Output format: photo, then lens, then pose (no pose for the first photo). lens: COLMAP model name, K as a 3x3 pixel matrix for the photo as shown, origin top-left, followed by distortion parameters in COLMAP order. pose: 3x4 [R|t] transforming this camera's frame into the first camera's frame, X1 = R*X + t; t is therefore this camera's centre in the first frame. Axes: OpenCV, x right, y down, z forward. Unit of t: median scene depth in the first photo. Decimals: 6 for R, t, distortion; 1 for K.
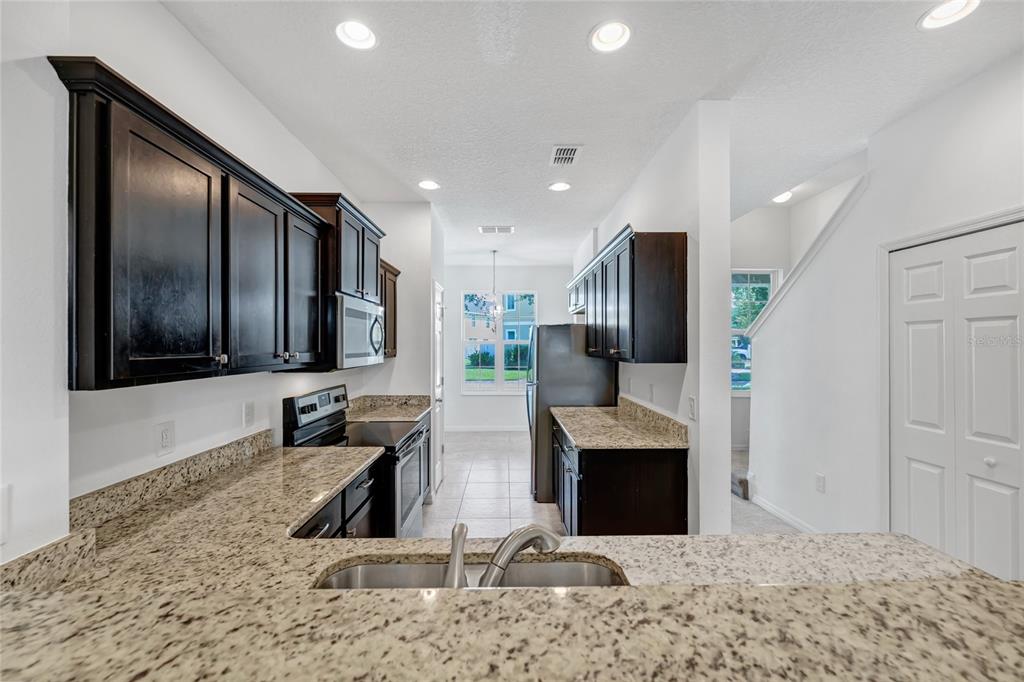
lens RADIAL K [[426.2, 0, 525.7], [0, 426.2, 341.0], [0, 0, 1]] dist [0.000413, 0.000062]
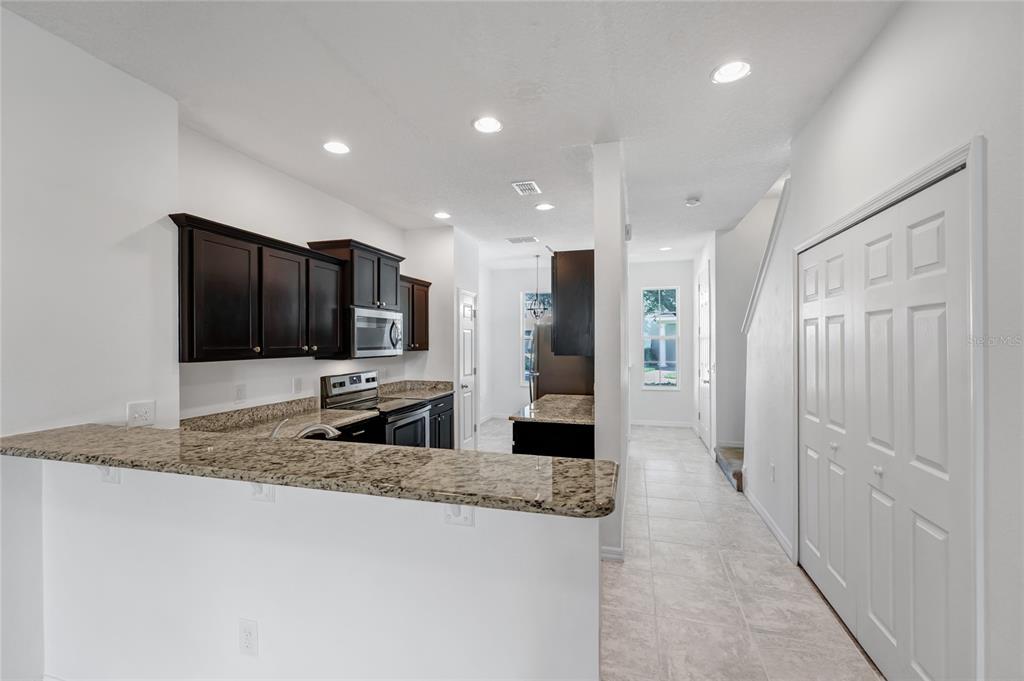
lens RADIAL K [[439.8, 0, 514.4], [0, 439.8, 338.0], [0, 0, 1]] dist [0.000932, 0.000015]
pose [[0.953733, -0.005472, -0.300605, 0.551948], [0.006521, 0.999976, 0.002484, -0.002524], [0.300585, -0.004329, 0.953745, -0.281374]]
